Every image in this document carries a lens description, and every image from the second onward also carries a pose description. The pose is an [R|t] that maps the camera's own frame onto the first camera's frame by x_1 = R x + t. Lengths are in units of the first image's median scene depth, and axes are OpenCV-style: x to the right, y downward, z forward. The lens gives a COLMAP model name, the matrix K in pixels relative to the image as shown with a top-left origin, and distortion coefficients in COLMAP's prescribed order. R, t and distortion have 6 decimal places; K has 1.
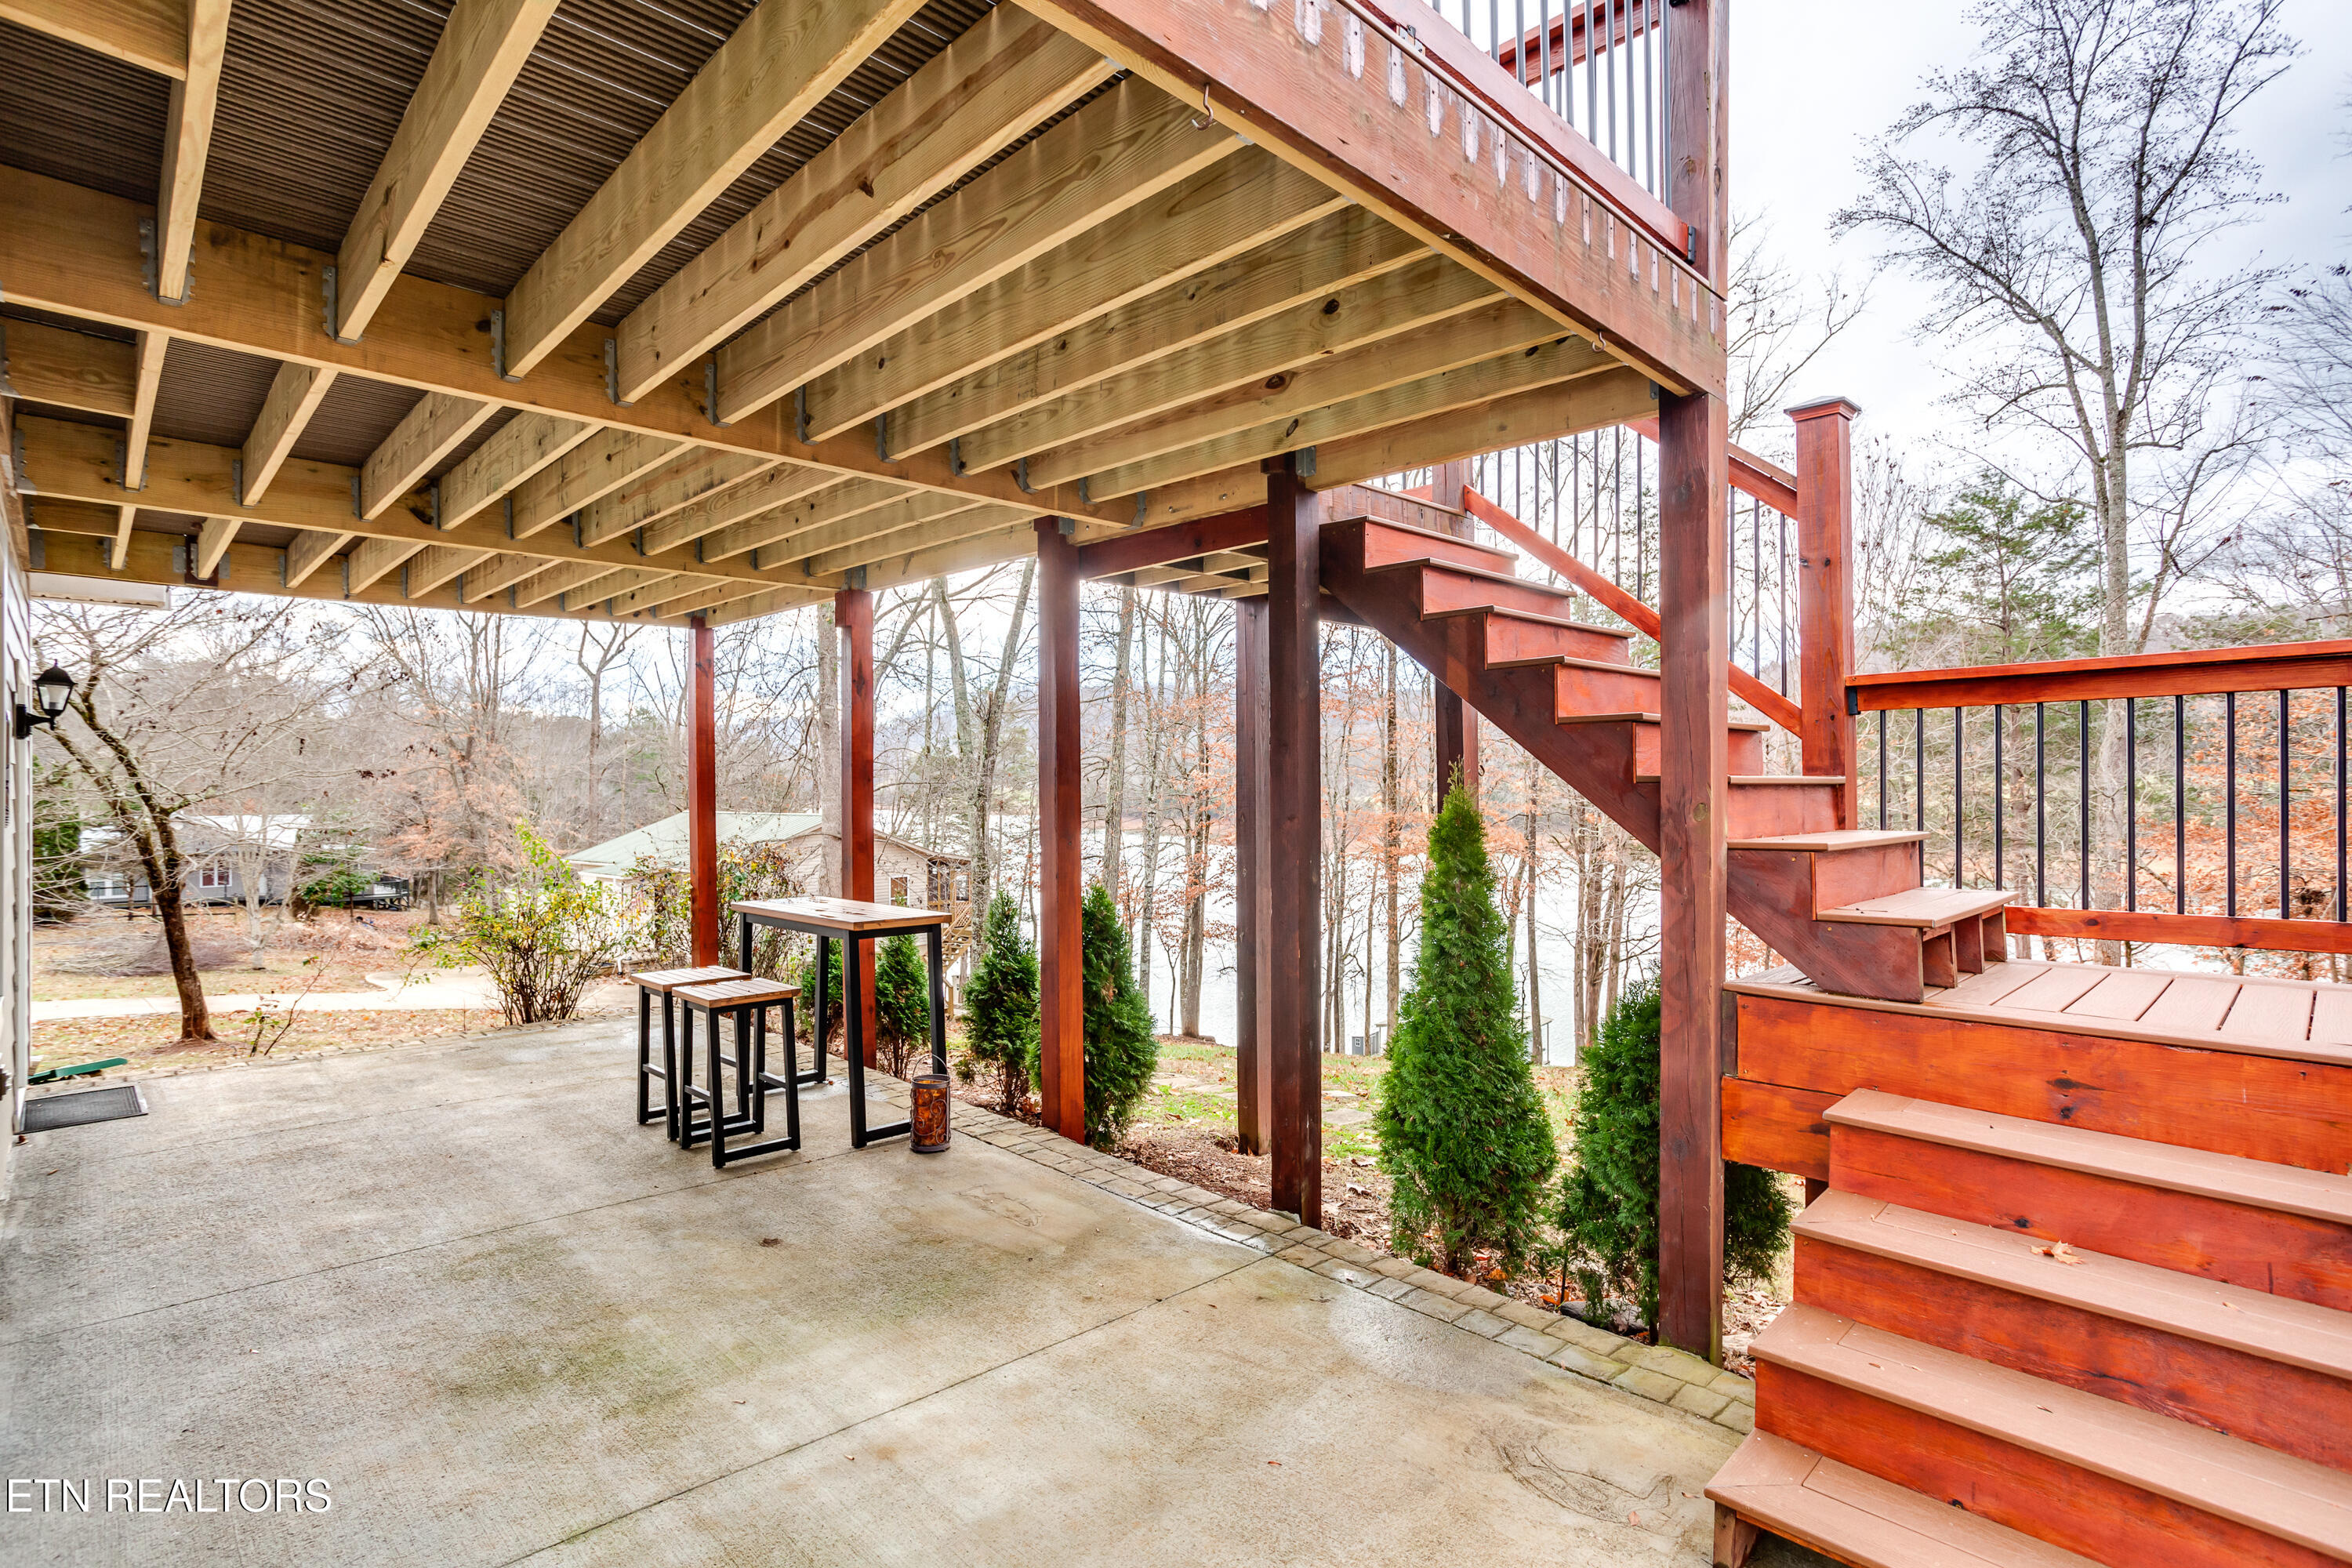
lens RADIAL K [[1169.8, 0, 1178.9], [0, 1169.8, 785.1], [0, 0, 1]] dist [-0.047444, 0.029807]
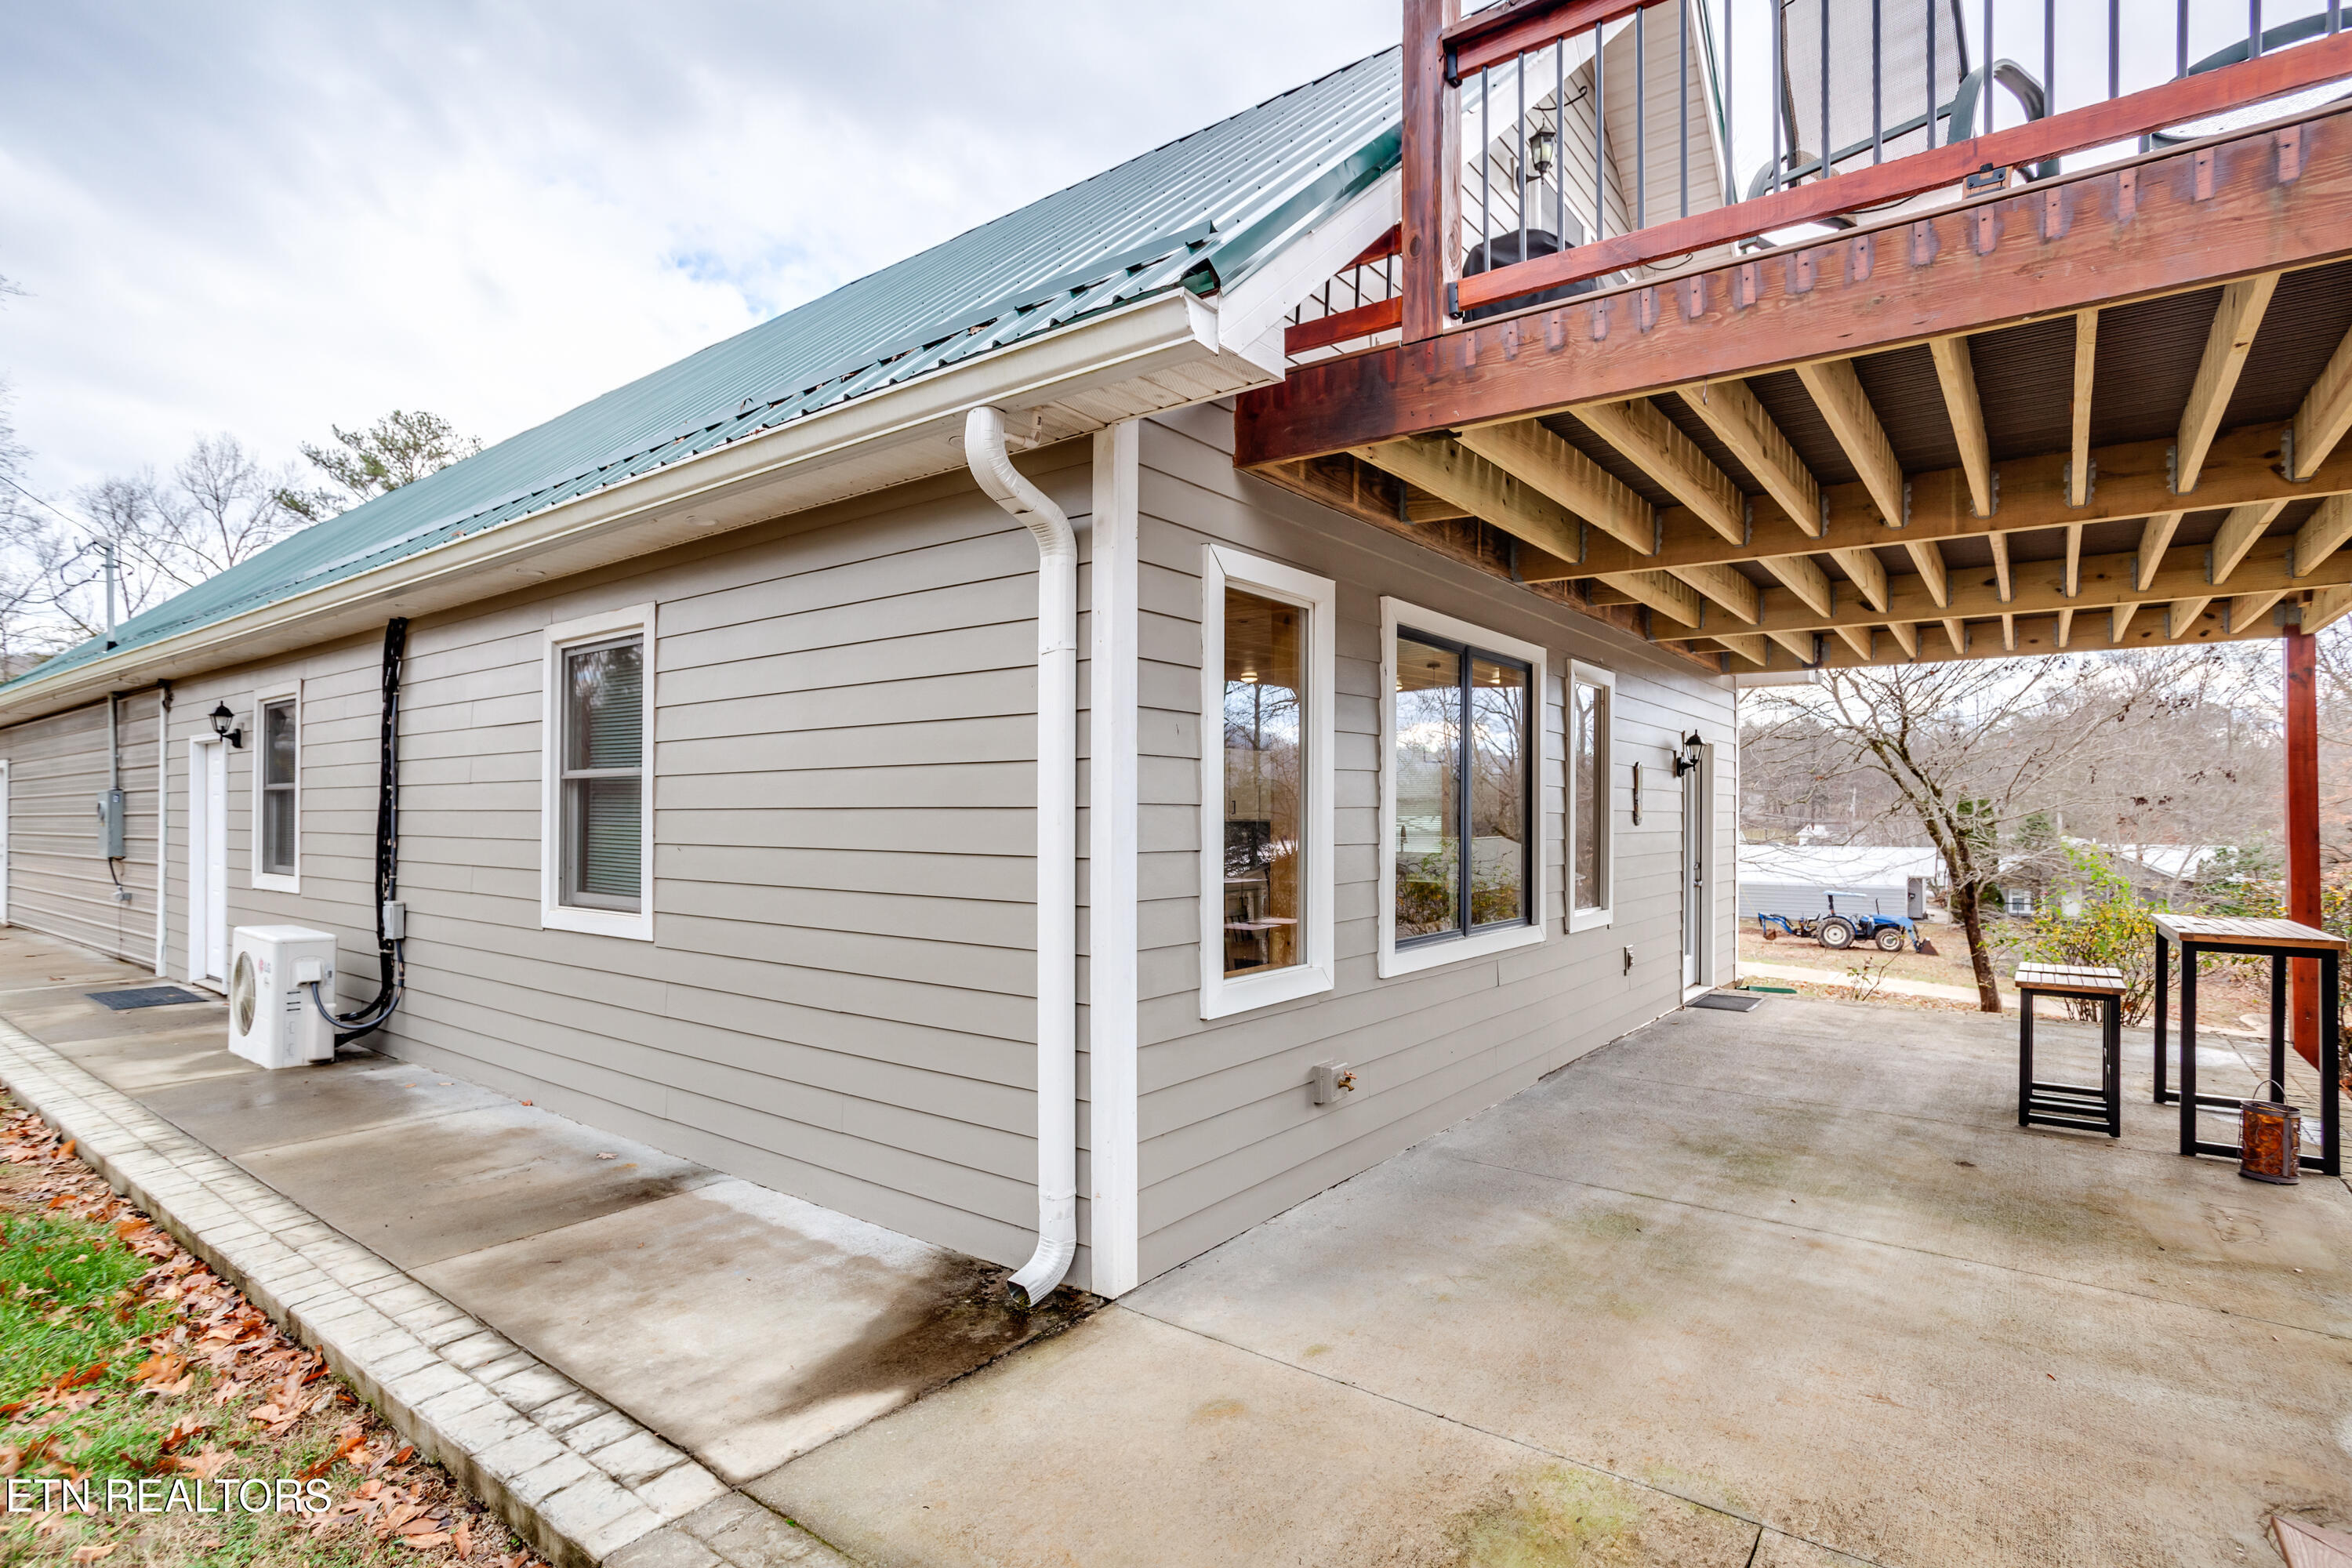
lens RADIAL K [[1169.8, 0, 1183.1], [0, 1169.8, 799.5], [0, 0, 1]] dist [-0.047444, 0.029807]
pose [[0.162424, -0.011078, -0.986659, 0.854986], [-0.005710, 0.999910, -0.012167, 0.037433], [0.986705, 0.007610, 0.162346, -0.012811]]
